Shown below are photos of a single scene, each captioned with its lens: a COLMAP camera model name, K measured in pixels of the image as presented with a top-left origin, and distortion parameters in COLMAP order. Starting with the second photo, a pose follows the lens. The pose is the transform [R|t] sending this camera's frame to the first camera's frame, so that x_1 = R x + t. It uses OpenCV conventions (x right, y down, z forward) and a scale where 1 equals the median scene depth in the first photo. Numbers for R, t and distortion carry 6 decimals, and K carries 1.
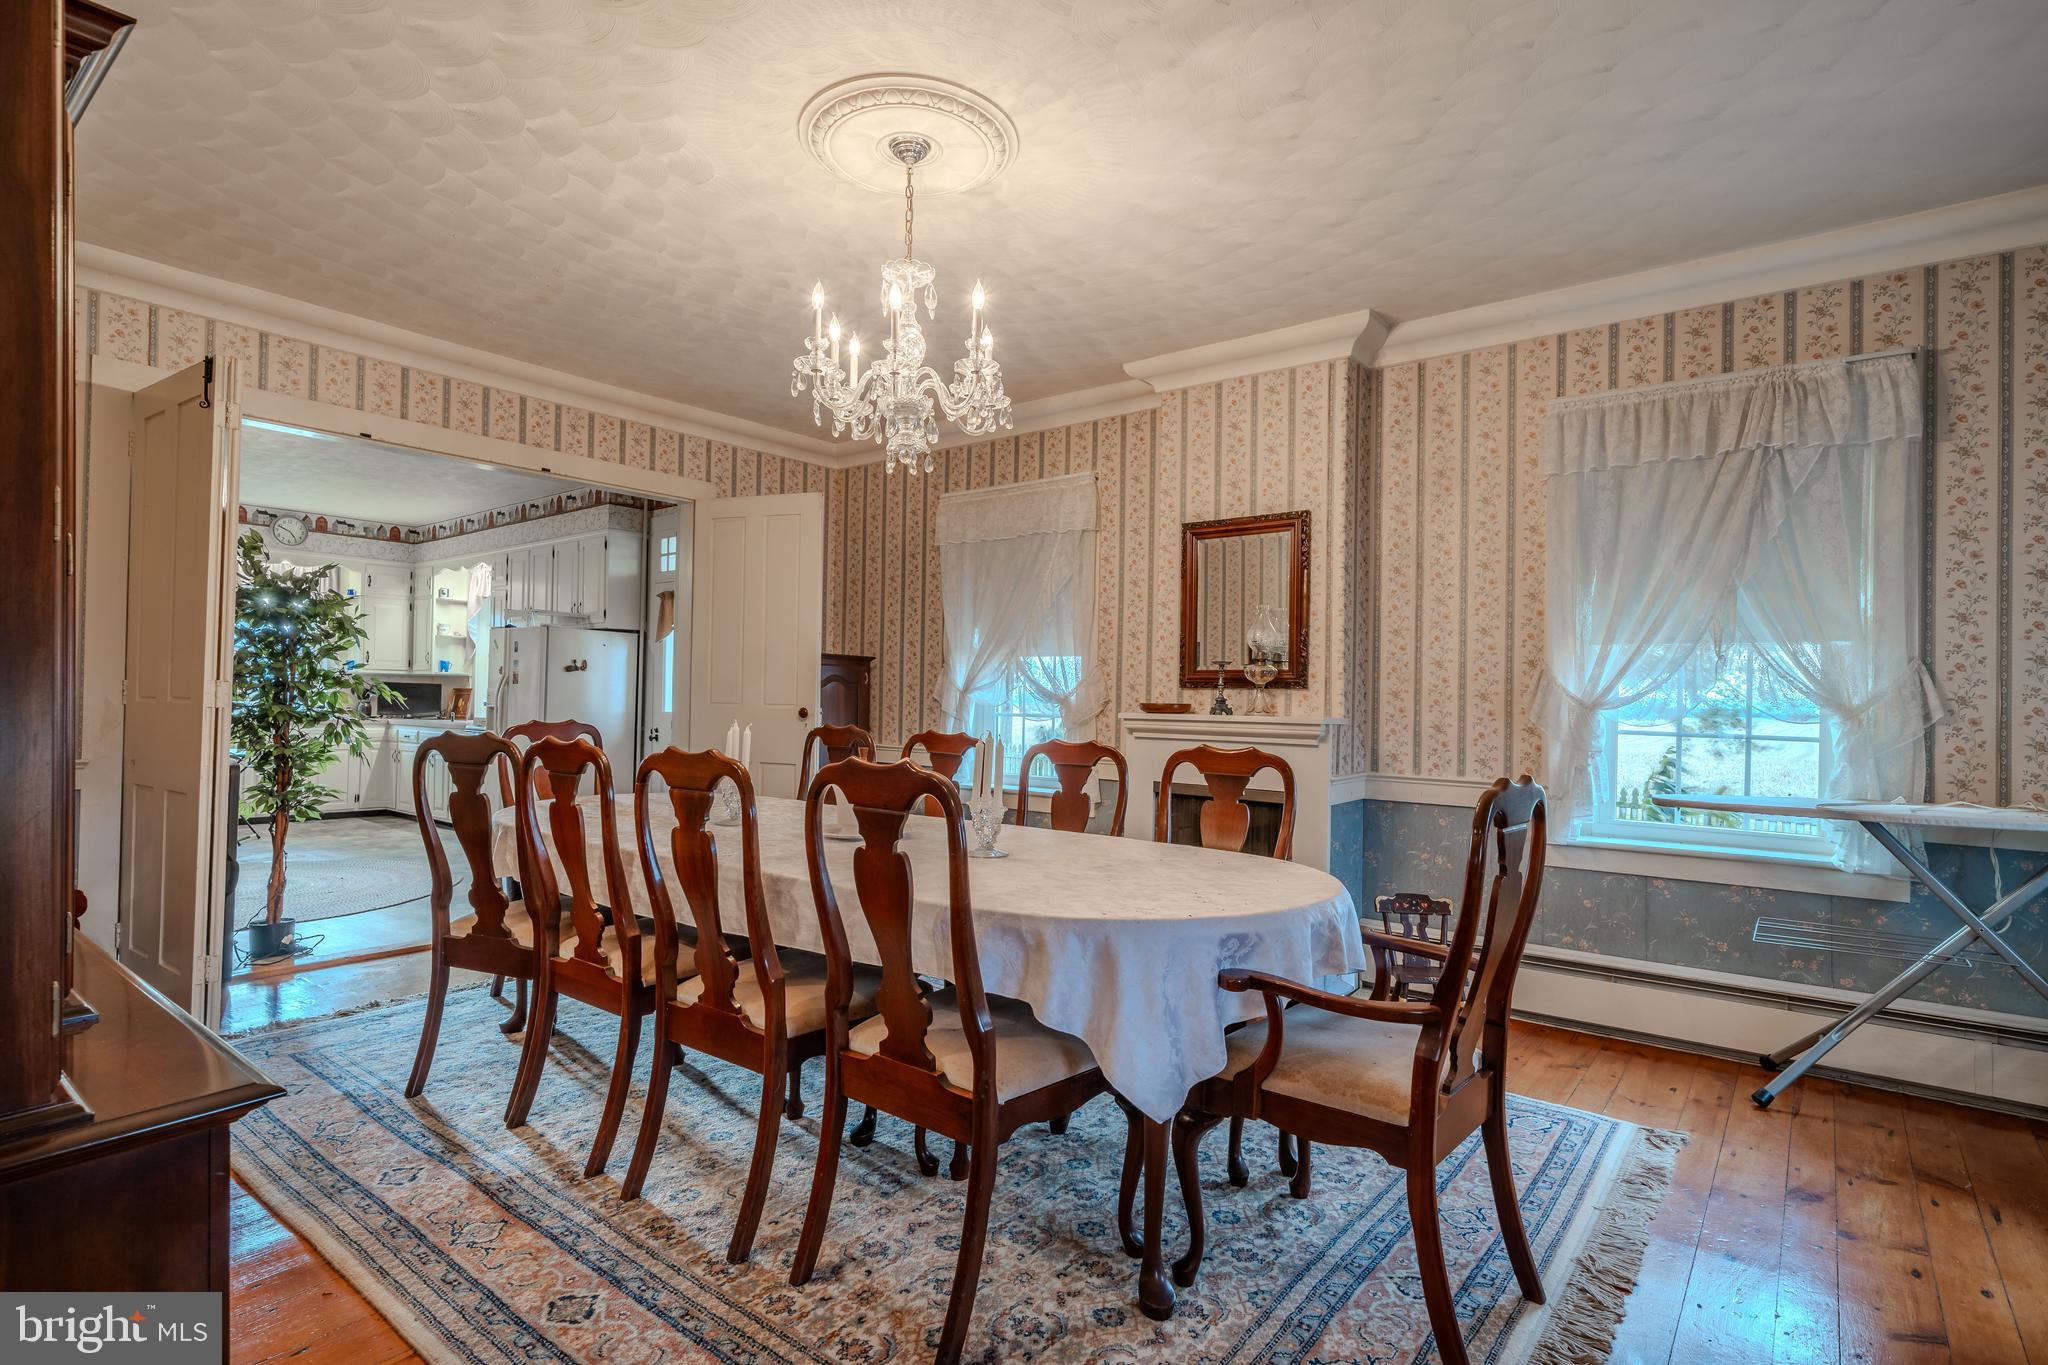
lens RADIAL K [[1010.6, 0, 1024.0], [0, 1010.6, 682.5], [0, 0, 1]] dist [-0.000195, -0.000039]
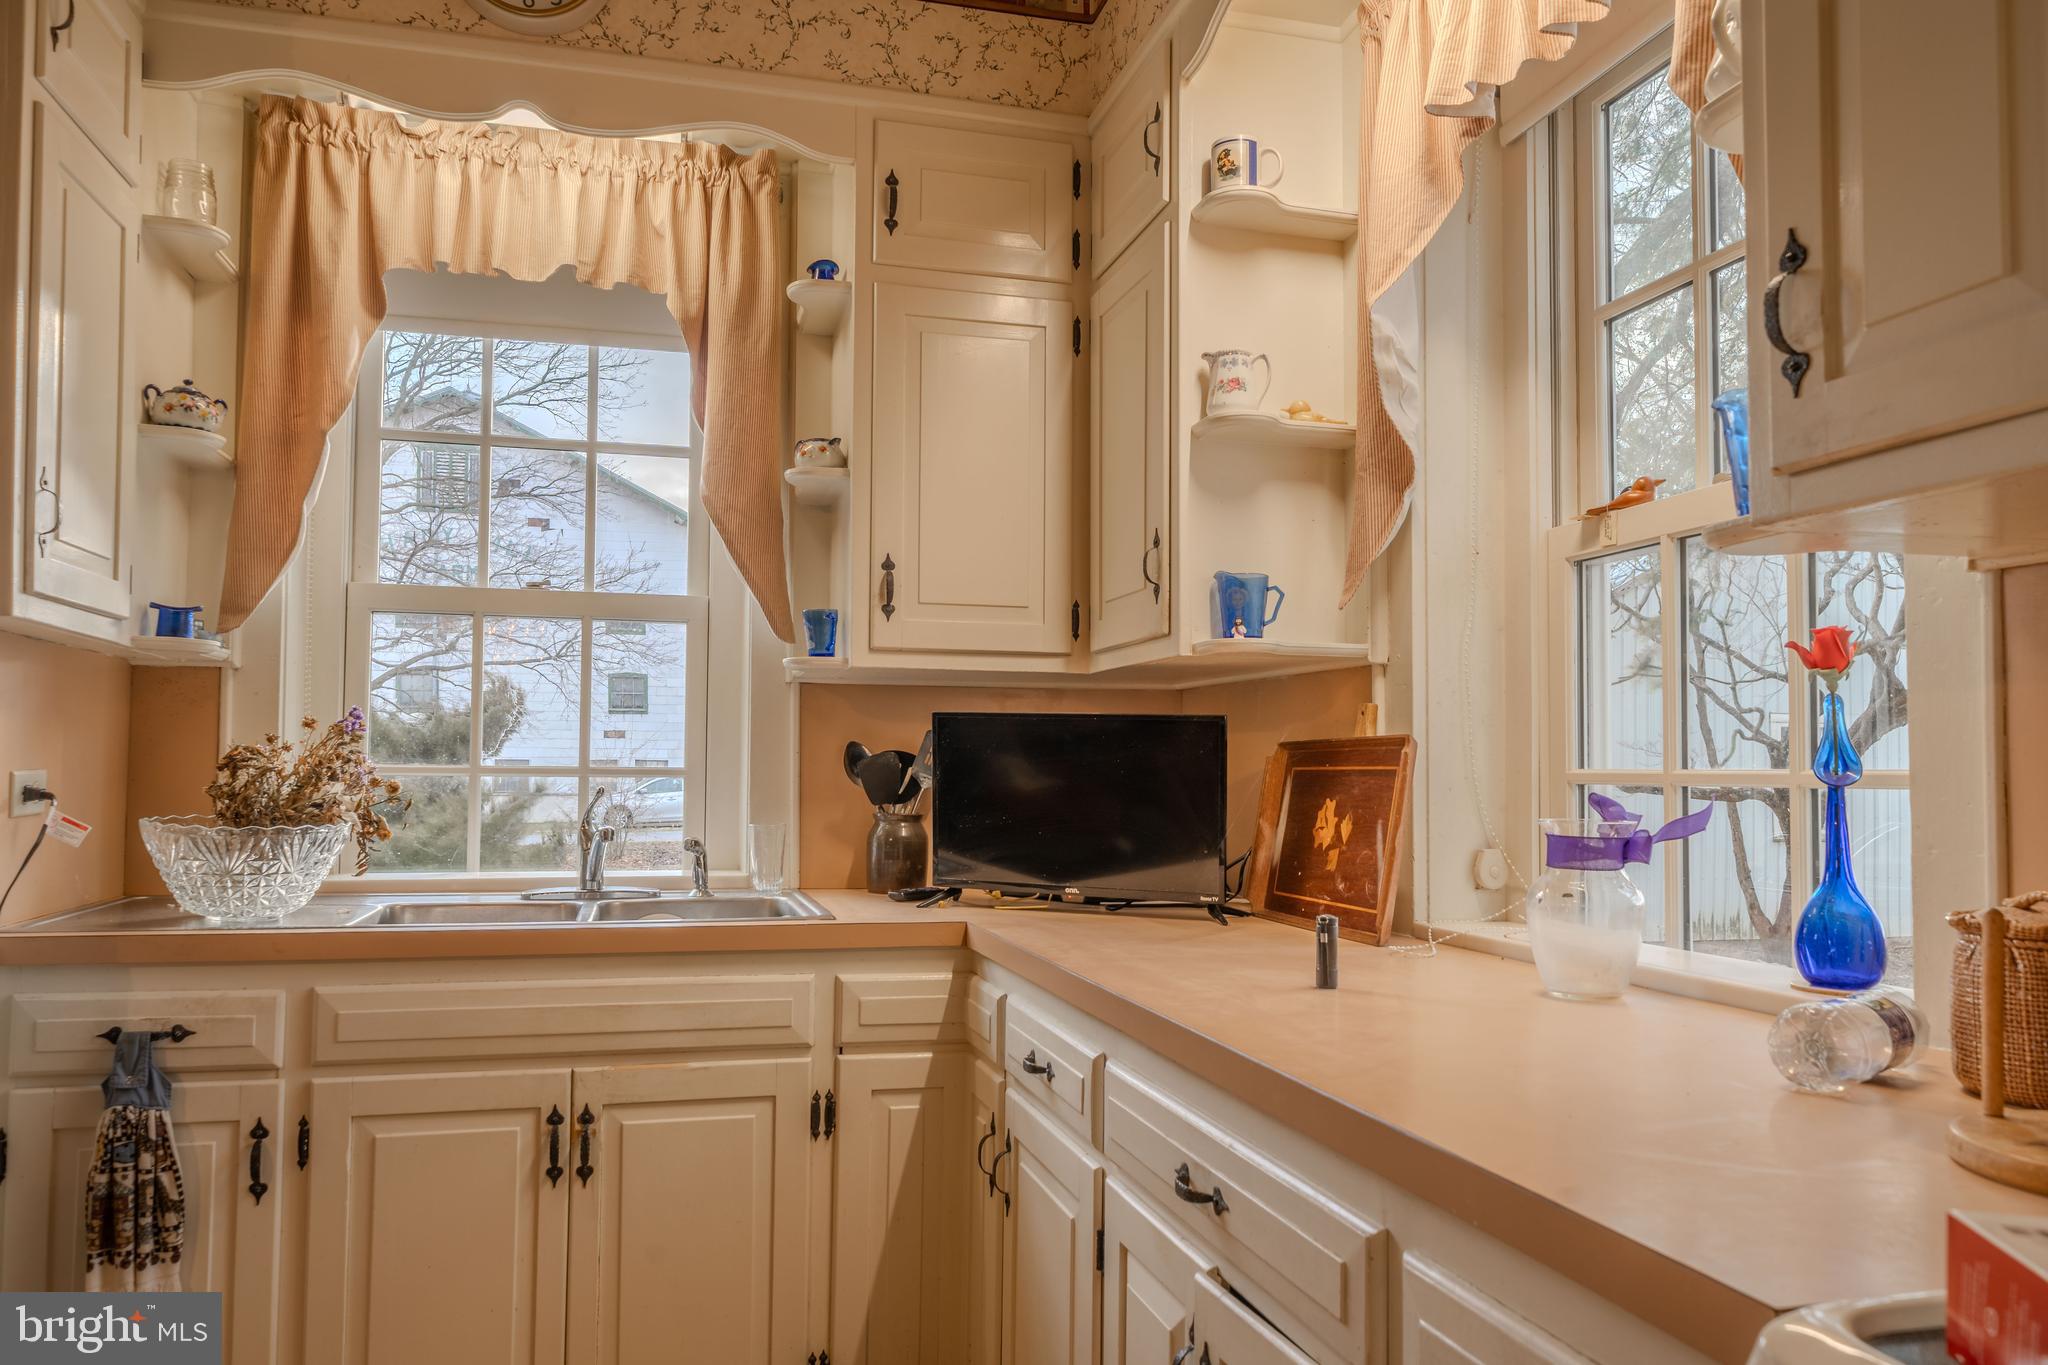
lens RADIAL K [[1390.4, 0, 1024.0], [0, 1390.4, 682.5], [0, 0, 1]] dist [0.003352, 0.001446]
pose [[0.798645, -0.043477, -0.600230, -0.464657], [0.010758, 0.998259, -0.057994, 0.009252], [0.601706, 0.039859, 0.797722, 0.795127]]
